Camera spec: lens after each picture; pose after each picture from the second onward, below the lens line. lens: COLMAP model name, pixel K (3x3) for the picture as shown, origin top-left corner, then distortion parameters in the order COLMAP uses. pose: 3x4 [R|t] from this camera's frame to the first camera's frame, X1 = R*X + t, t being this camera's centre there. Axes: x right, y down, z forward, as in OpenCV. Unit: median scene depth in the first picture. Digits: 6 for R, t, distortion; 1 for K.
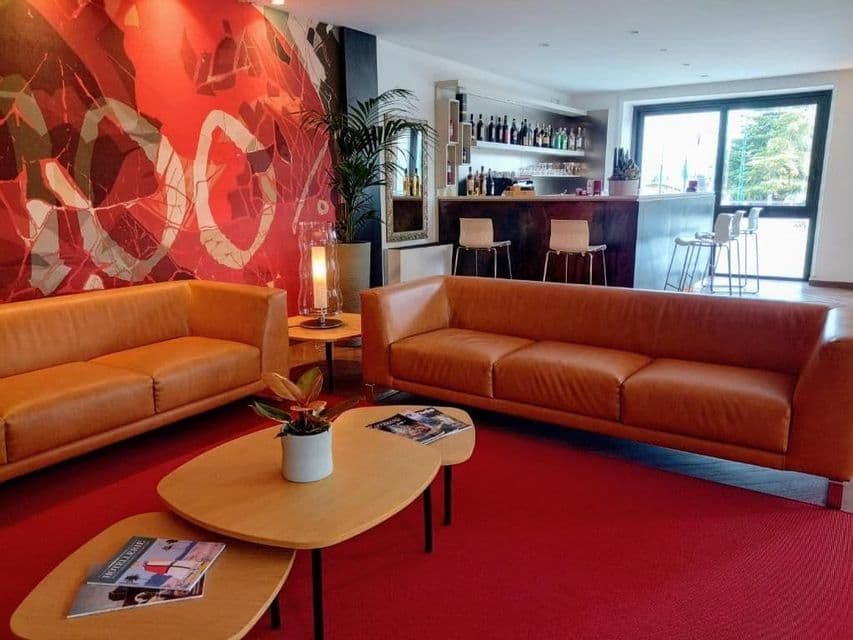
lens RADIAL K [[622.0, 0, 426.5], [0, 622.0, 320.0], [0, 0, 1]] dist [0.005264, 0.003414]
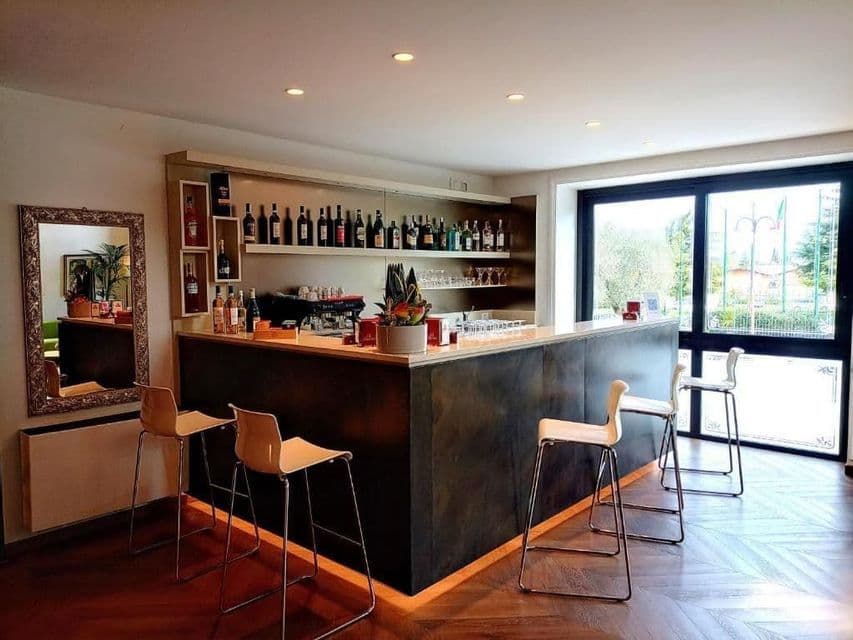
lens RADIAL K [[622.0, 0, 426.5], [0, 622.0, 320.0], [0, 0, 1]] dist [0.005264, 0.003414]
pose [[0.993635, 0.009428, -0.112256, 0.254017], [-0.024570, 0.990639, -0.134282, -0.100264], [0.109939, 0.136185, 0.984564, 0.312174]]
